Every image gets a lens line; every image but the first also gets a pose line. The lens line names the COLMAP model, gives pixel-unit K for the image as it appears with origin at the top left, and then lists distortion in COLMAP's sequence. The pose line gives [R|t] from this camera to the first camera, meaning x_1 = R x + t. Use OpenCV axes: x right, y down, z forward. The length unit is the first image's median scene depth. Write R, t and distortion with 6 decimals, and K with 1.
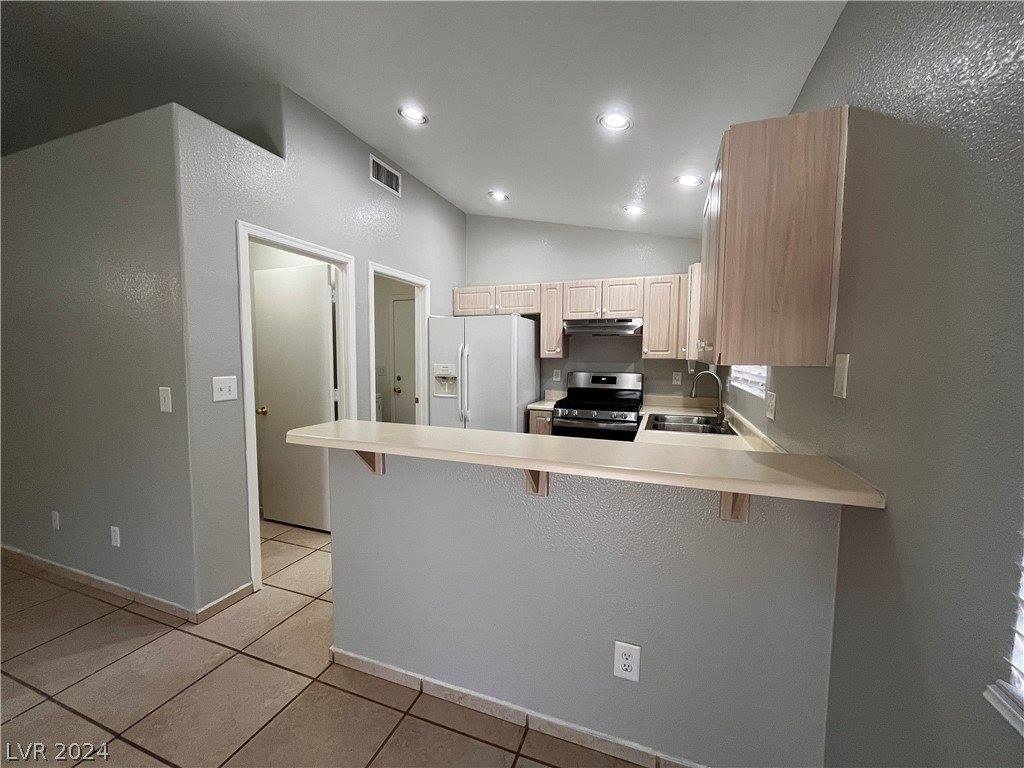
lens RADIAL K [[414.0, 0, 516.8], [0, 414.0, 387.6], [0, 0, 1]] dist [-0.001924, 0.000273]
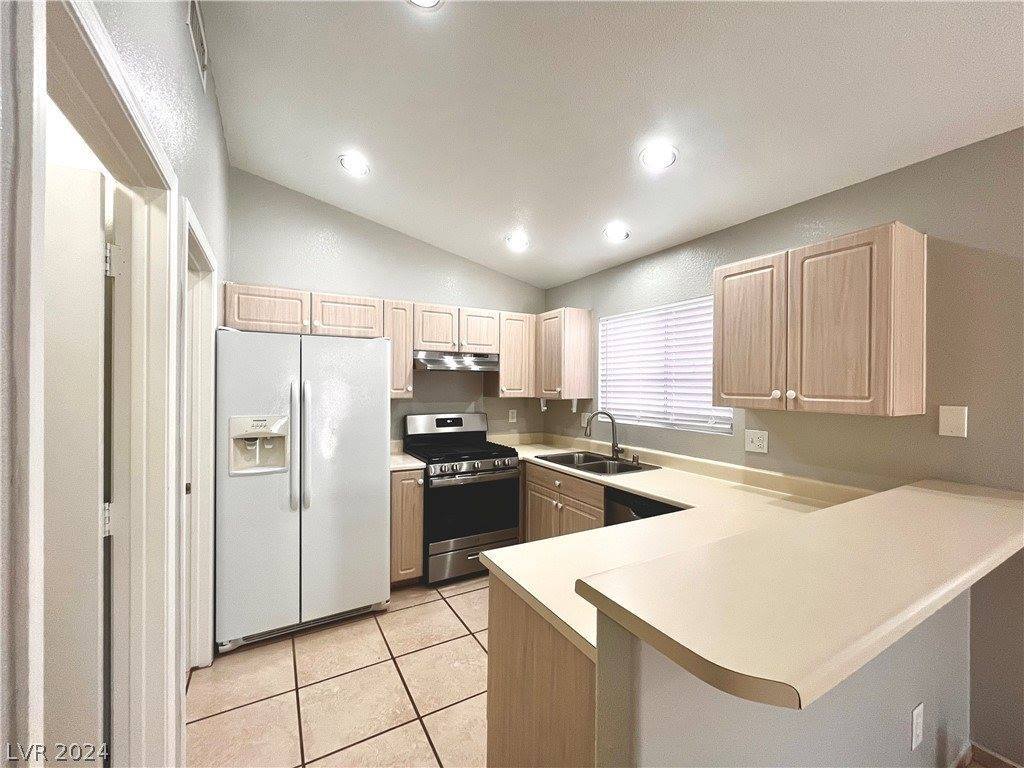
lens RADIAL K [[414.0, 0, 512.0], [0, 414.0, 387.7], [0, 0, 1]] dist [-0.001924, 0.000273]
pose [[0.646317, -0.005748, 0.763047, -0.381011], [0.056699, 0.997569, -0.040511, -0.051637], [-0.760959, 0.069447, 0.645072, 0.370195]]
